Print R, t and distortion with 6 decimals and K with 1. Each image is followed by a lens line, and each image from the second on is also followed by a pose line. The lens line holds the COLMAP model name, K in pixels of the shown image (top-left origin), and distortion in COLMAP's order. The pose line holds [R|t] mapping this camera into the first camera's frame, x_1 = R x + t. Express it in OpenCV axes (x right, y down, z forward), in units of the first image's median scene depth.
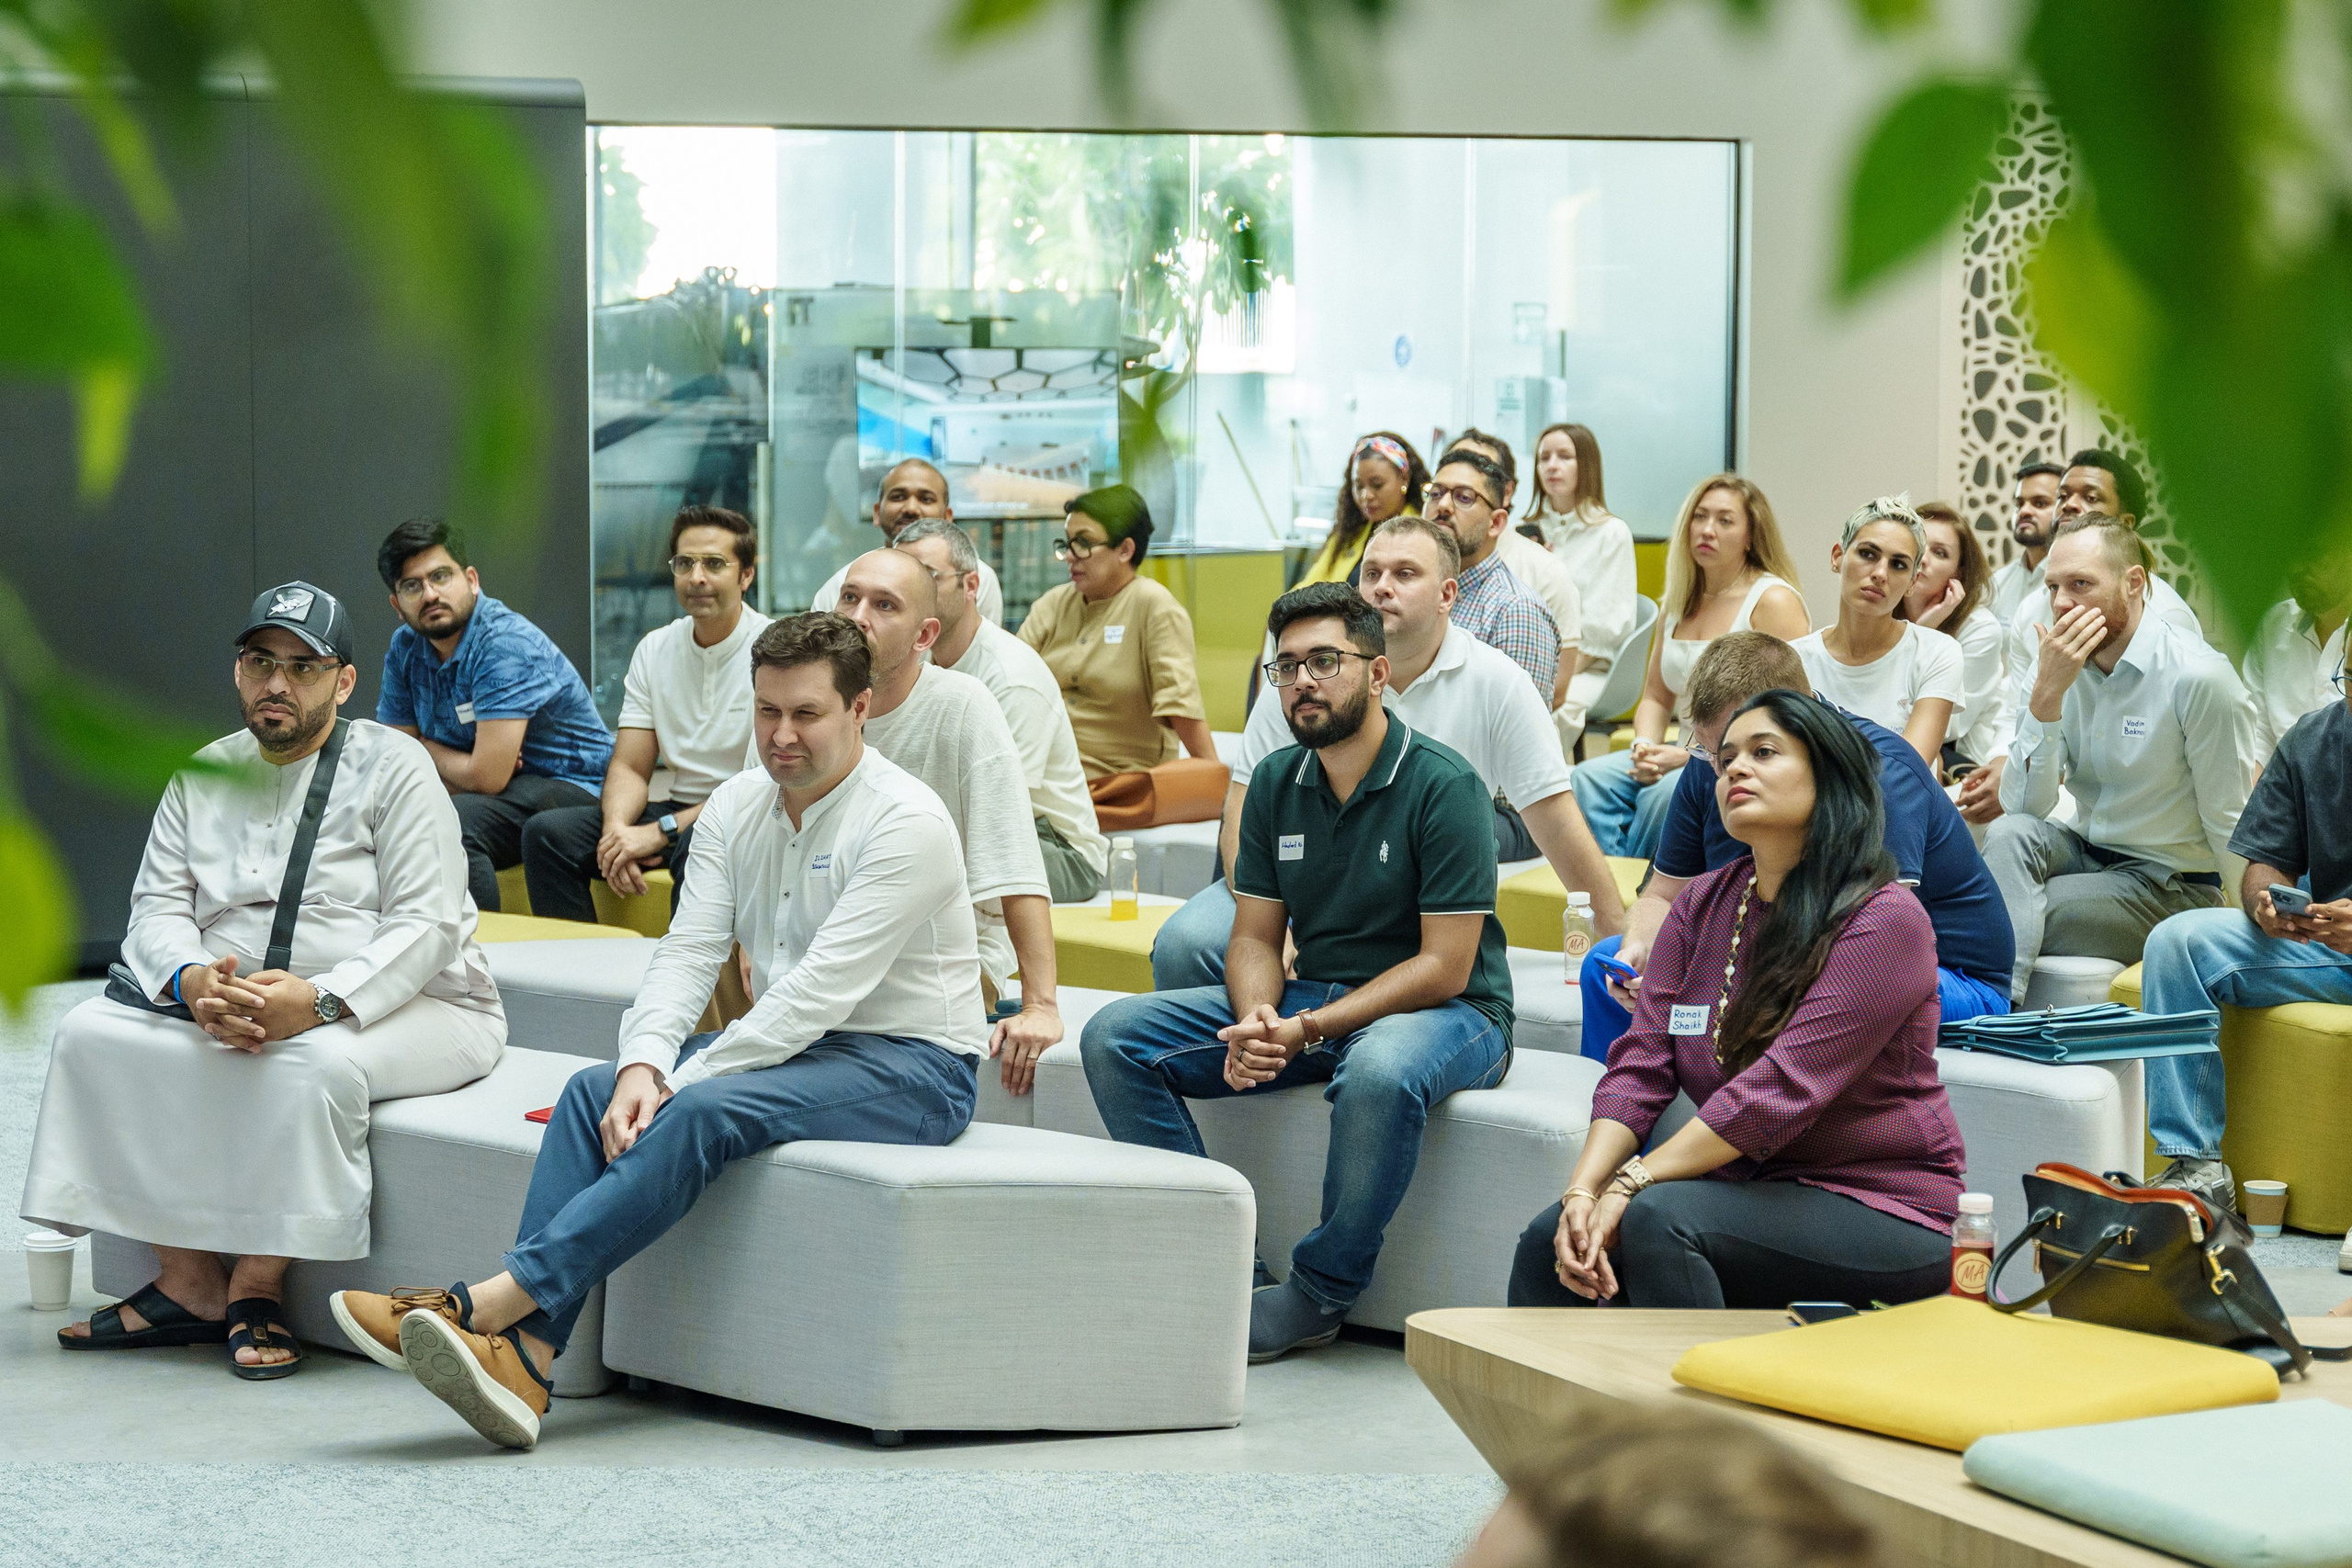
lens RADIAL K [[5212.3, 0, 1176.0], [0, 5212.3, 784.0], [0, 0, 1]] dist [0.163458, -0.994042]
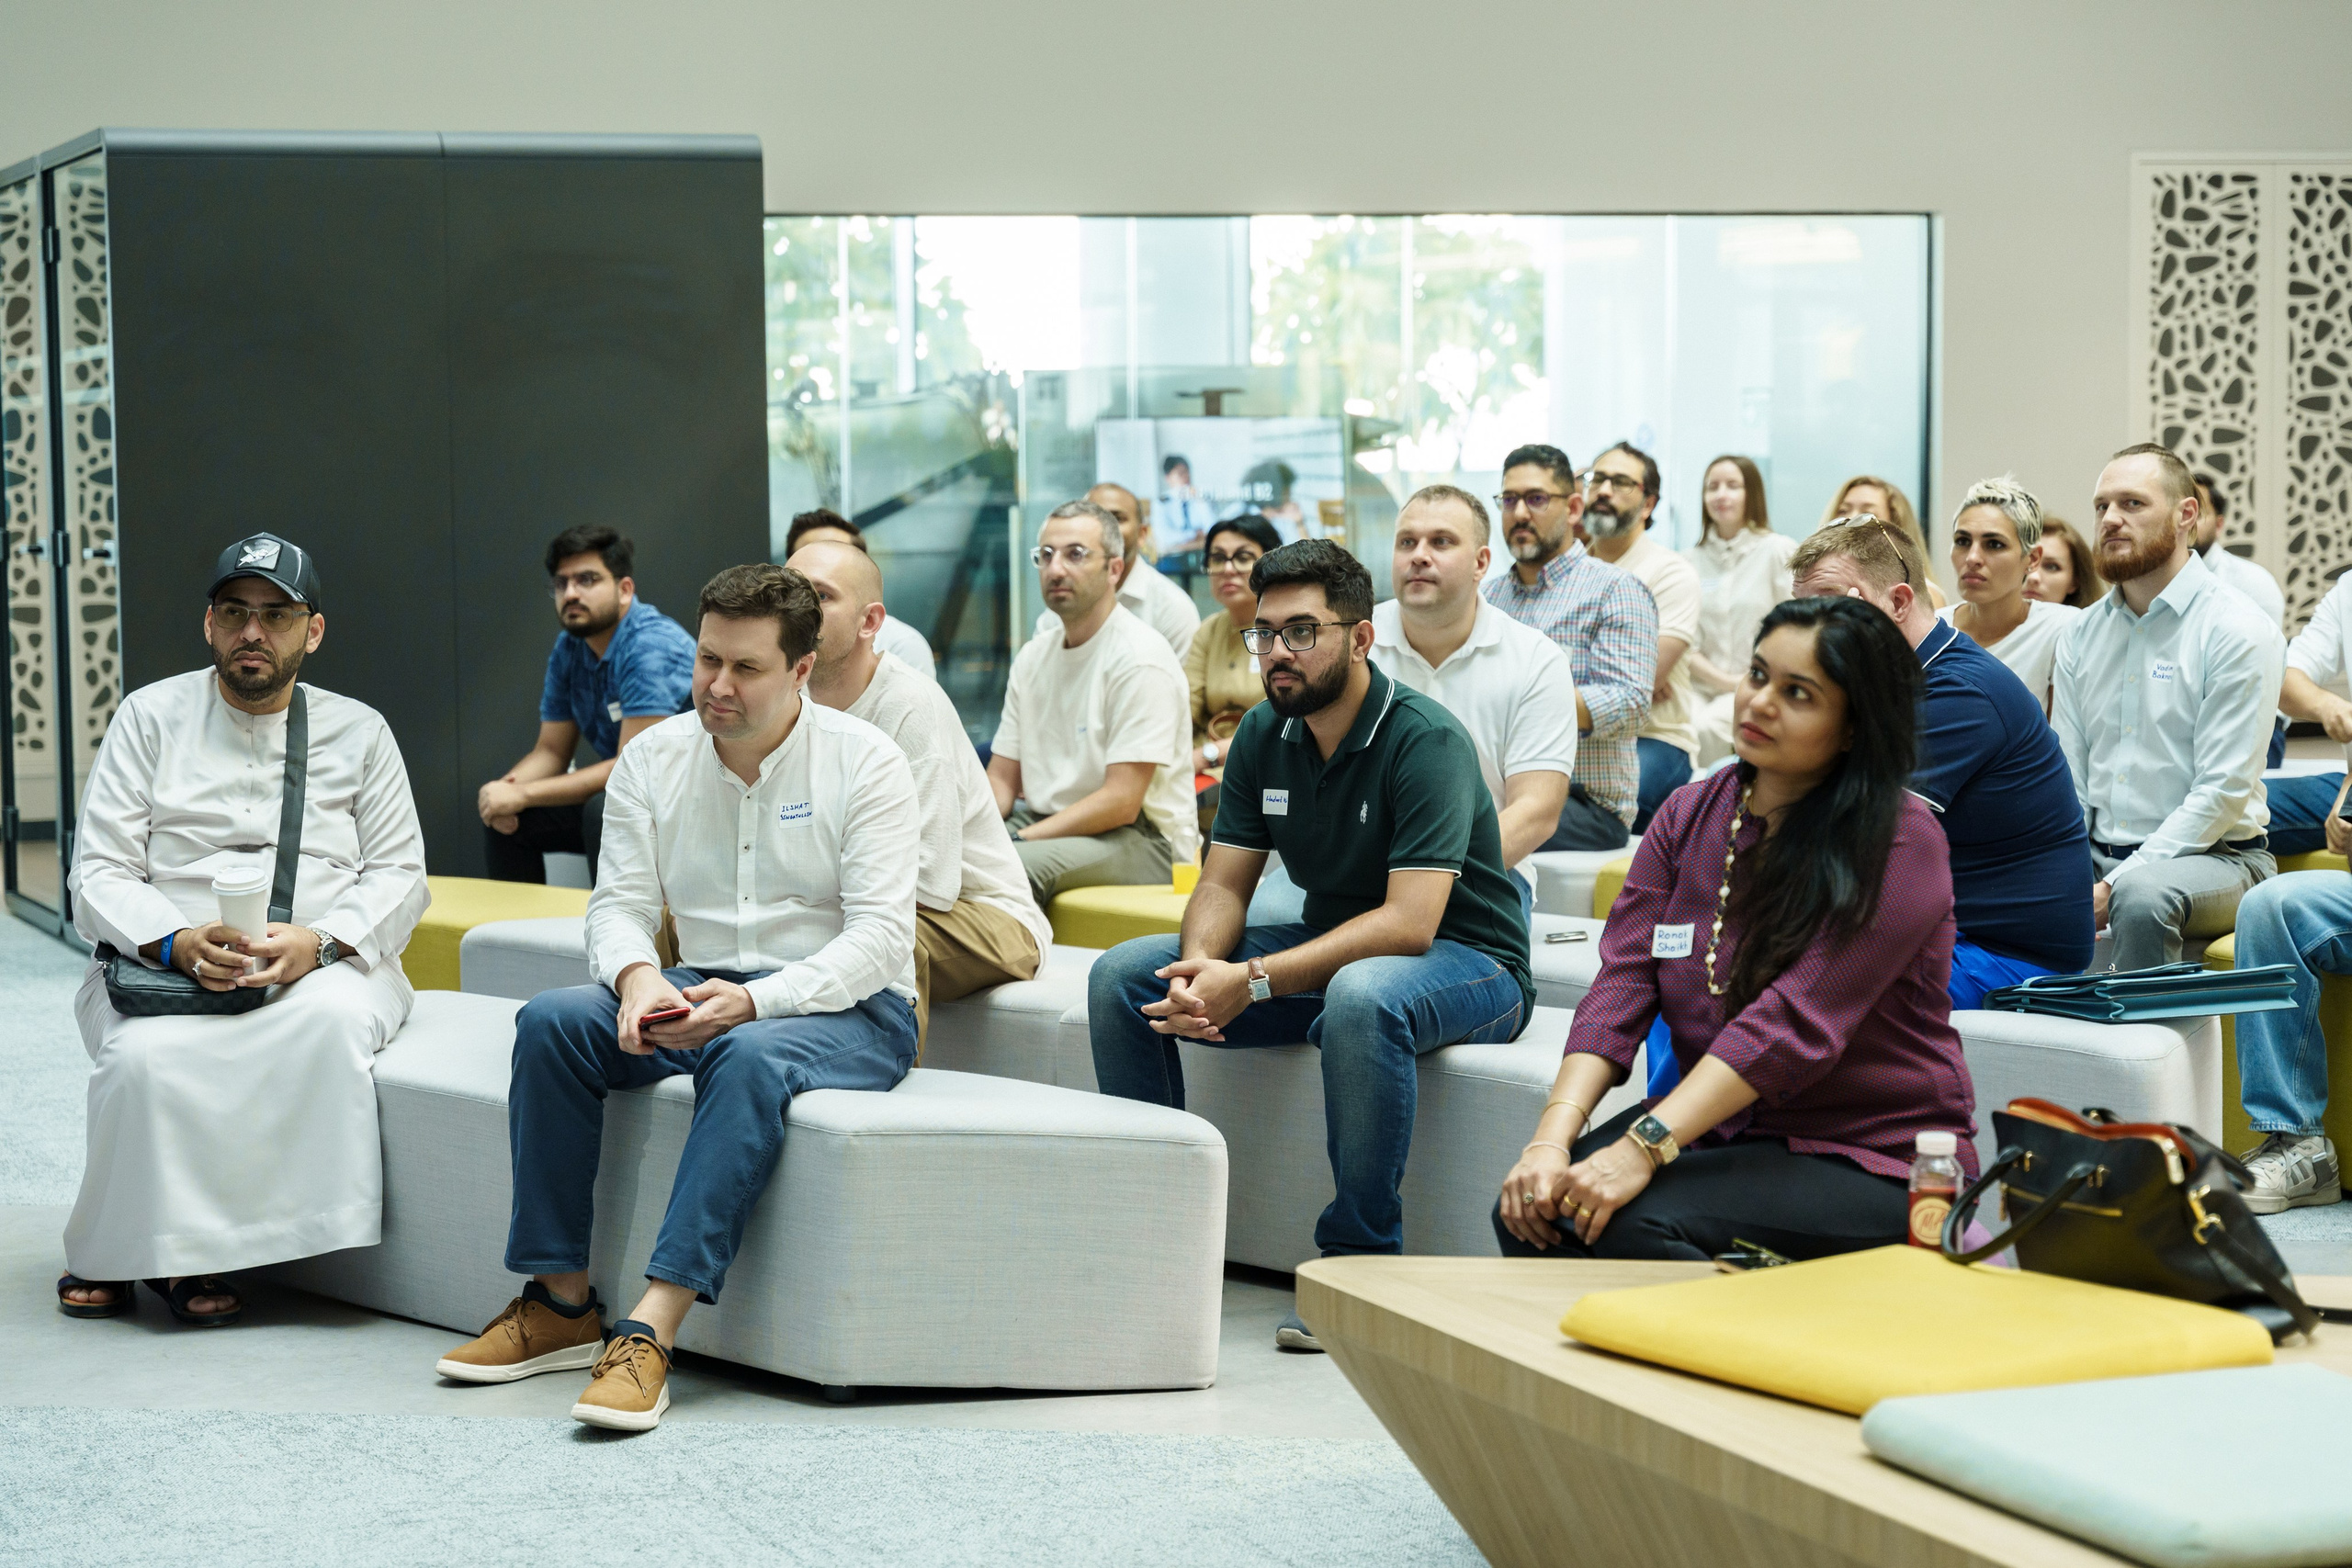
lens RADIAL K [[3754.9, 0, 1174.1], [0, 3754.9, 888.1], [0, 0, 1]] dist [0.065950, 0.147212]
pose [[0.986501, -0.007396, -0.163586, 0.119768], [0.004207, 0.999795, -0.019829, 0.044932], [0.163699, 0.018873, 0.986330, 0.316375]]
